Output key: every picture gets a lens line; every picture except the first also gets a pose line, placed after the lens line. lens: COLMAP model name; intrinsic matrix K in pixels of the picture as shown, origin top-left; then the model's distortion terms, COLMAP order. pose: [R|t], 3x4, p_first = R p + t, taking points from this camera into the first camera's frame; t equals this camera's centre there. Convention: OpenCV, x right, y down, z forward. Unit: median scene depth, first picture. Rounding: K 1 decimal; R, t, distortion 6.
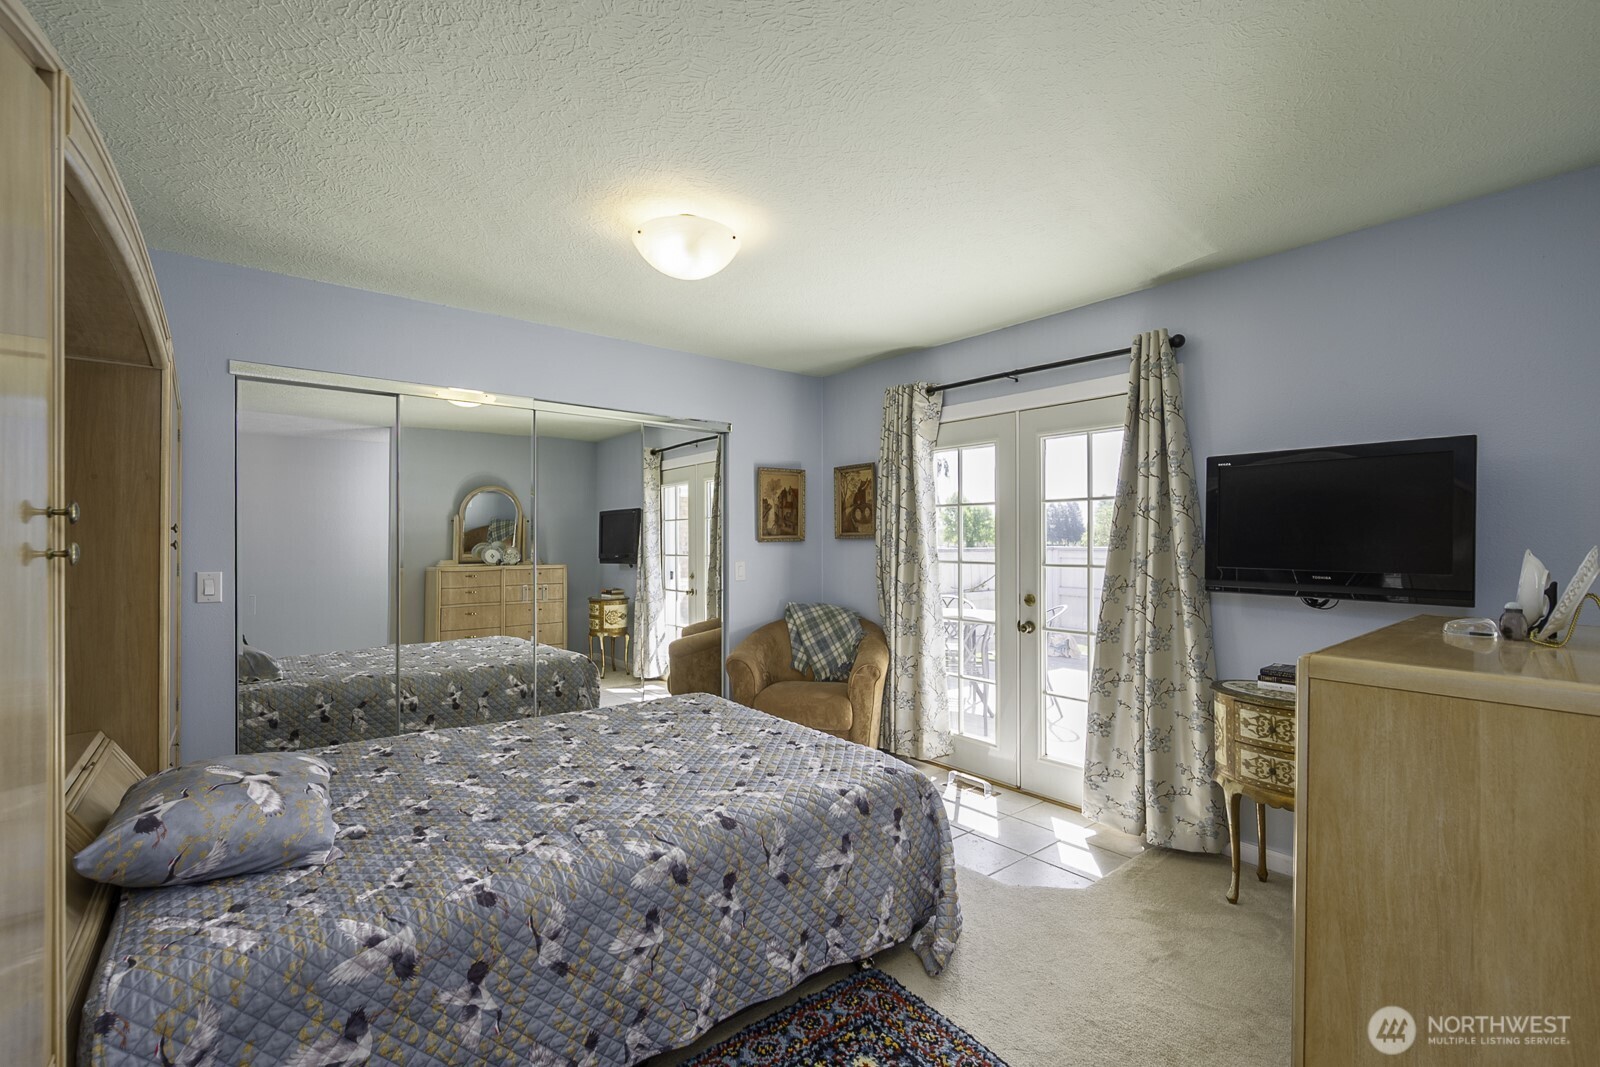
lens RADIAL K [[687.2, 0, 800.0], [0, 687.2, 533.5], [0, 0, 1]] dist [-0.001259, -0.000287]
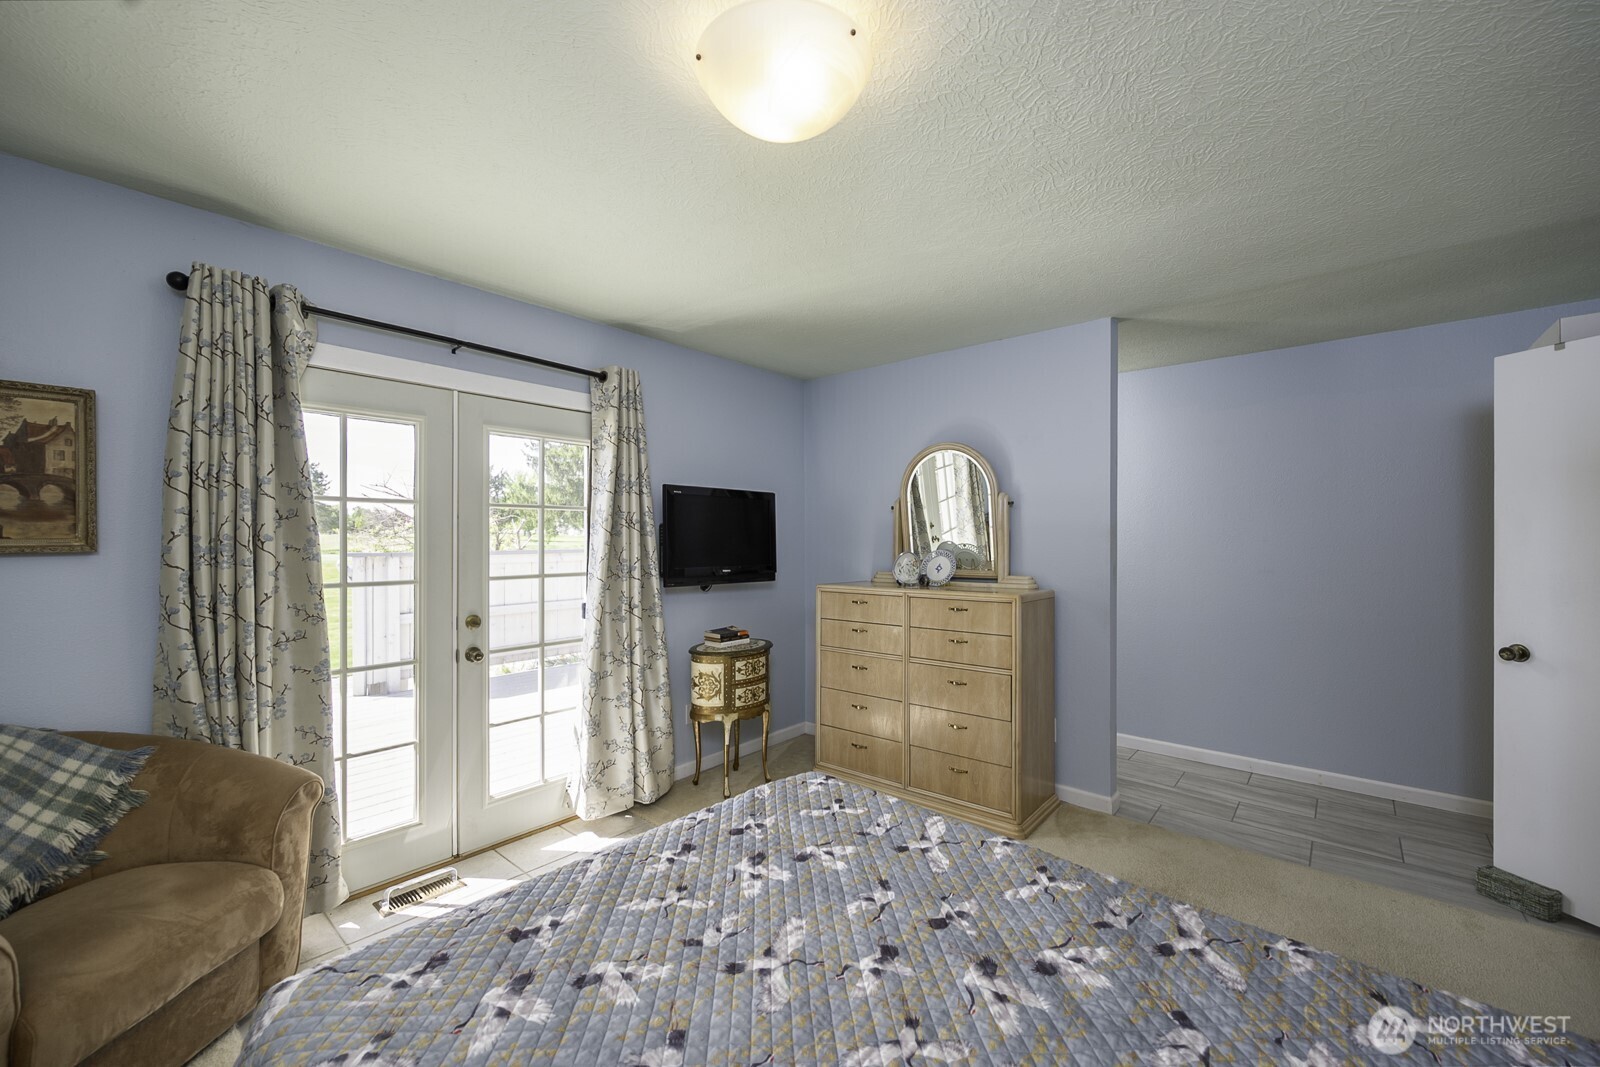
lens RADIAL K [[630.3, 0, 800.0], [0, 630.3, 533.5], [0, 0, 1]] dist [-0.001366, -0.000007]
pose [[-0.164088, 0.007471, 0.986417, -0.586126], [-0.007031, 0.999937, -0.008743, -0.008513], [-0.986421, -0.008370, -0.164025, 0.886100]]
